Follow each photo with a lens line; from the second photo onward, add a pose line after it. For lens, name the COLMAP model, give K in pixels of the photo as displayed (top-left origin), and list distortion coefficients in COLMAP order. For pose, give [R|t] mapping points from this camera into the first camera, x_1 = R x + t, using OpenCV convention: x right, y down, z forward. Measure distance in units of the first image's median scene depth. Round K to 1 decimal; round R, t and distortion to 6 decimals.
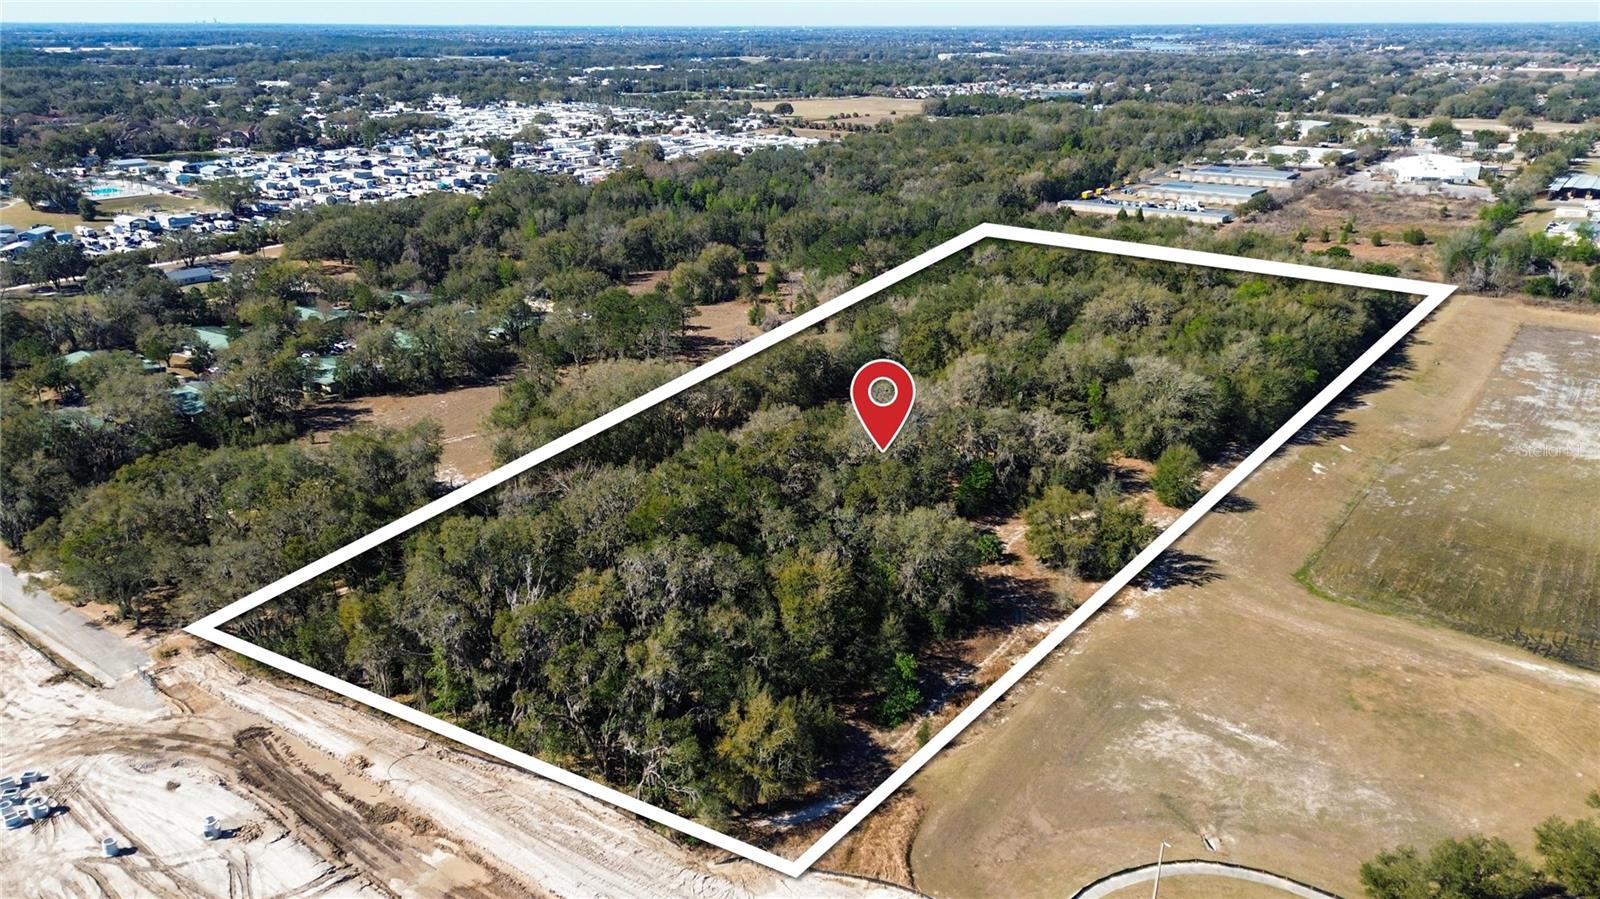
lens RADIAL K [[1152.0, 0, 800.0], [0, 1152.0, 449.5], [0, 0, 1]] dist [0.072635, -0.070037]
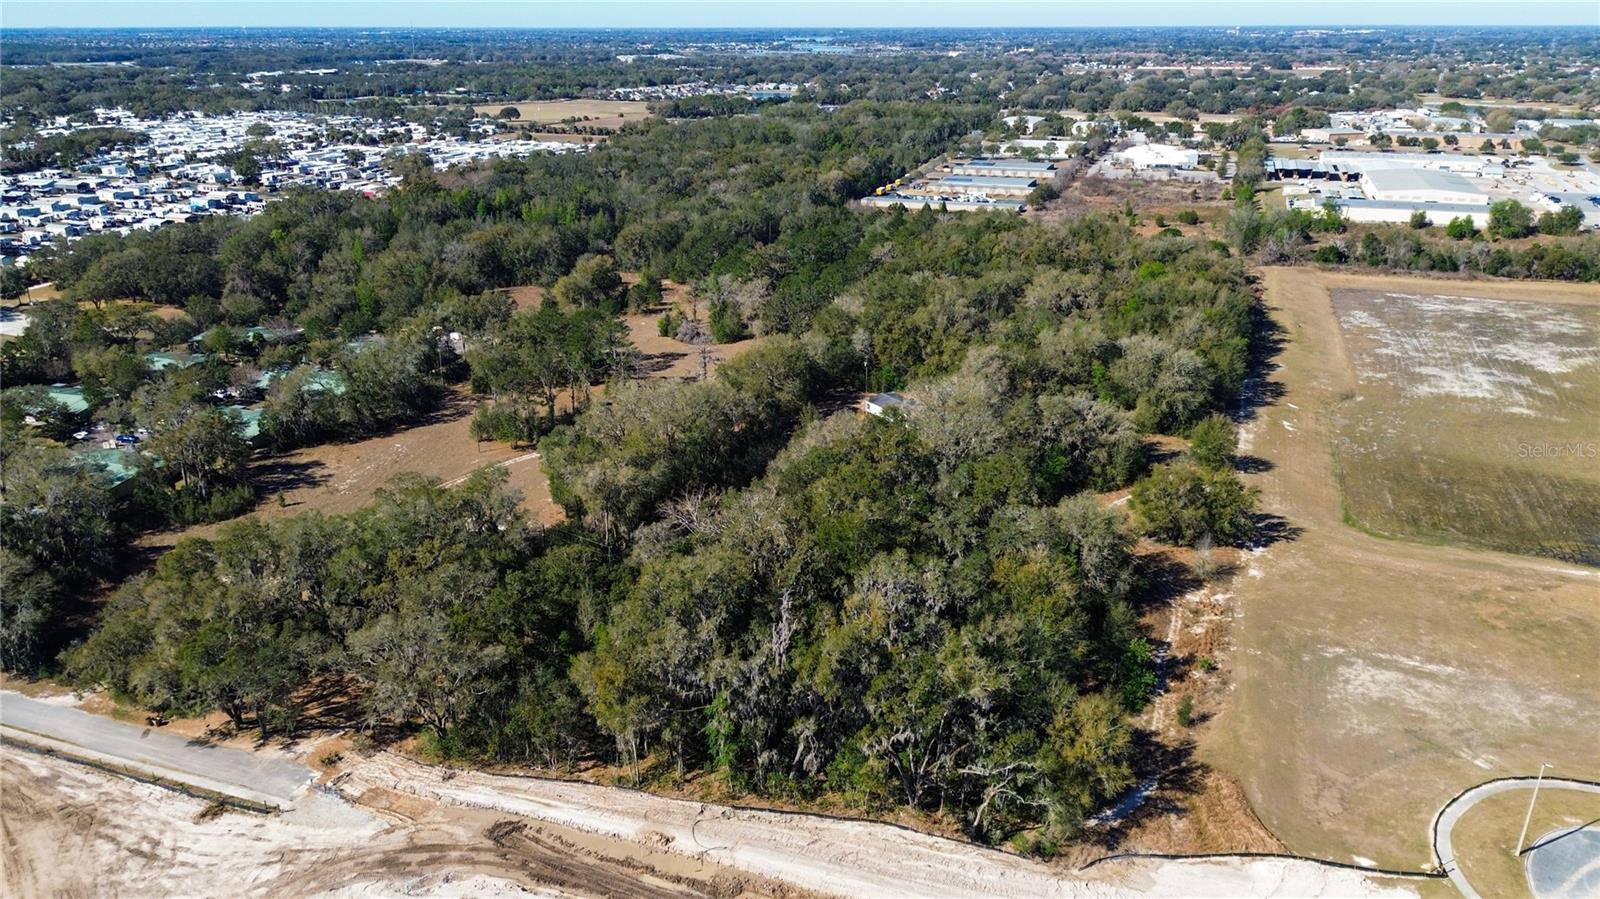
lens RADIAL K [[1158.0, 0, 800.0], [0, 1158.0, 449.5], [0, 0, 1]] dist [0.047247, -0.052581]
pose [[0.958252, -0.099285, 0.268132, -0.120975], [0.099824, 0.994937, 0.011657, -0.008320], [-0.267932, 0.015595, 0.963312, 0.022227]]
